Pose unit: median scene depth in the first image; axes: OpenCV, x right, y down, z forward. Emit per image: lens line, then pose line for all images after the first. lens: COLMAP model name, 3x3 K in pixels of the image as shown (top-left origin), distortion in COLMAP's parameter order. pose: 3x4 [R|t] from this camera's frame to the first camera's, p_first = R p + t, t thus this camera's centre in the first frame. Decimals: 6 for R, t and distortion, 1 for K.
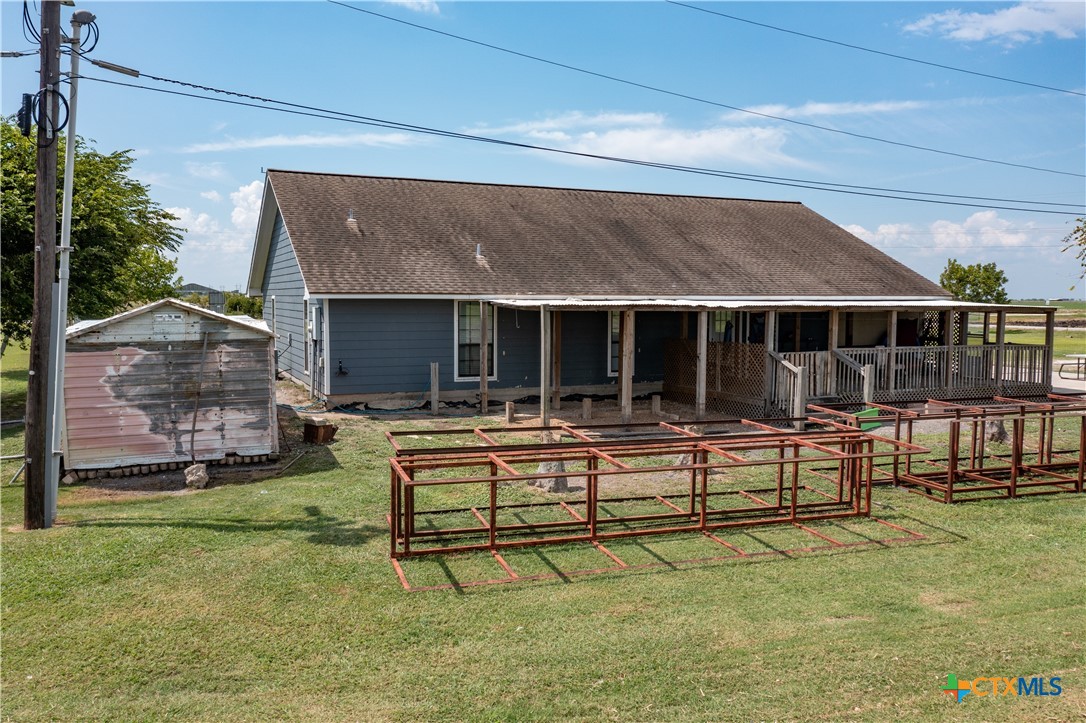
lens RADIAL K [[866.4, 0, 549.5], [0, 866.4, 354.5], [0, 0, 1]] dist [-0.000132, 0.011006]
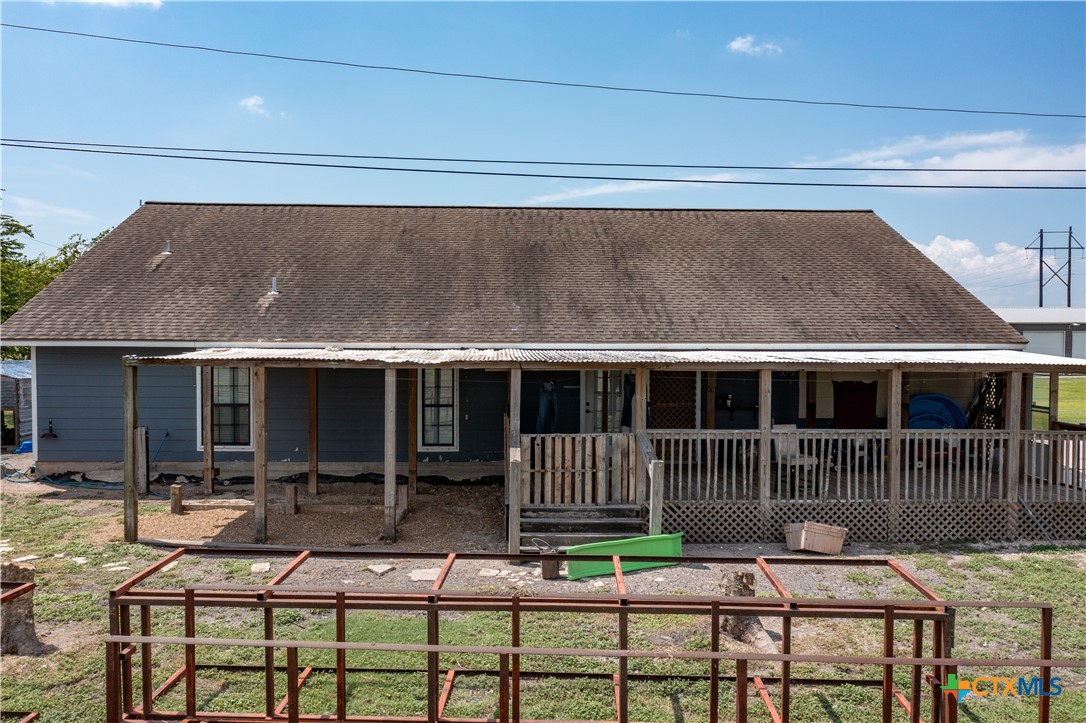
lens RADIAL K [[866.4, 0, 540.4], [0, 866.4, 364.4], [0, 0, 1]] dist [-0.000132, 0.011006]
pose [[0.928260, 0.012480, -0.371723, 0.503532], [-0.025247, 0.999246, -0.029496, -0.034235], [0.371074, 0.036765, 0.927875, 0.398775]]
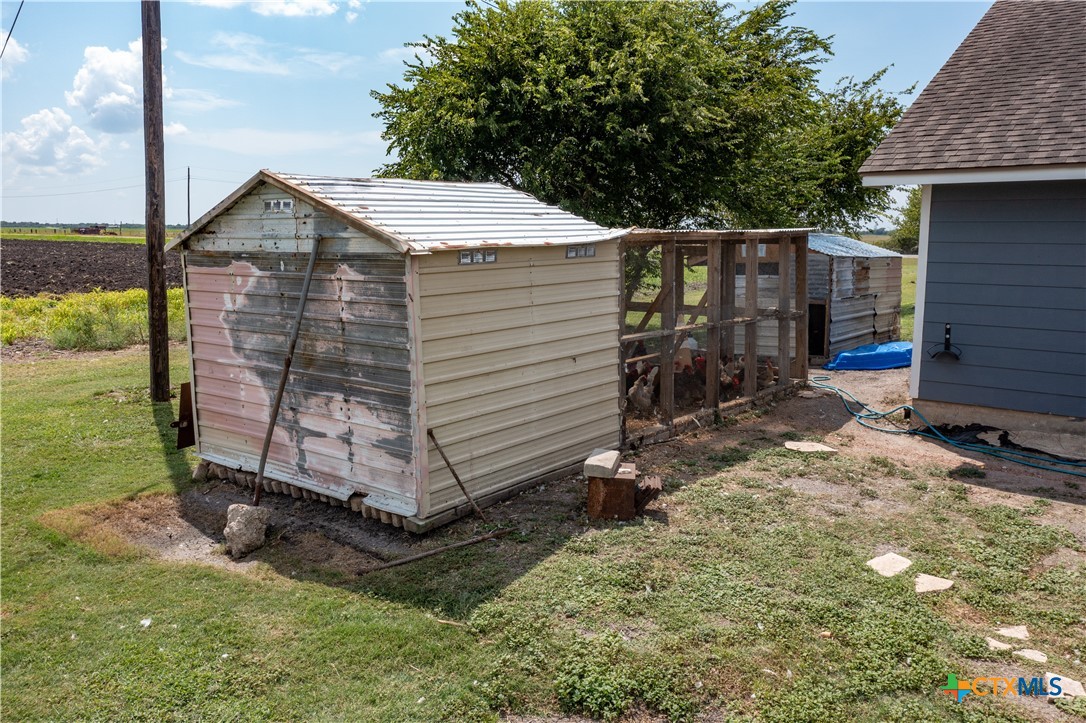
lens RADIAL K [[866.4, 0, 540.0], [0, 866.4, 357.7], [0, 0, 1]] dist [-0.000132, 0.011006]
pose [[0.455316, 0.126403, -0.881311, 0.060568], [-0.063571, 0.991960, 0.109430, -0.013200], [0.888058, 0.006200, 0.459690, 0.603665]]
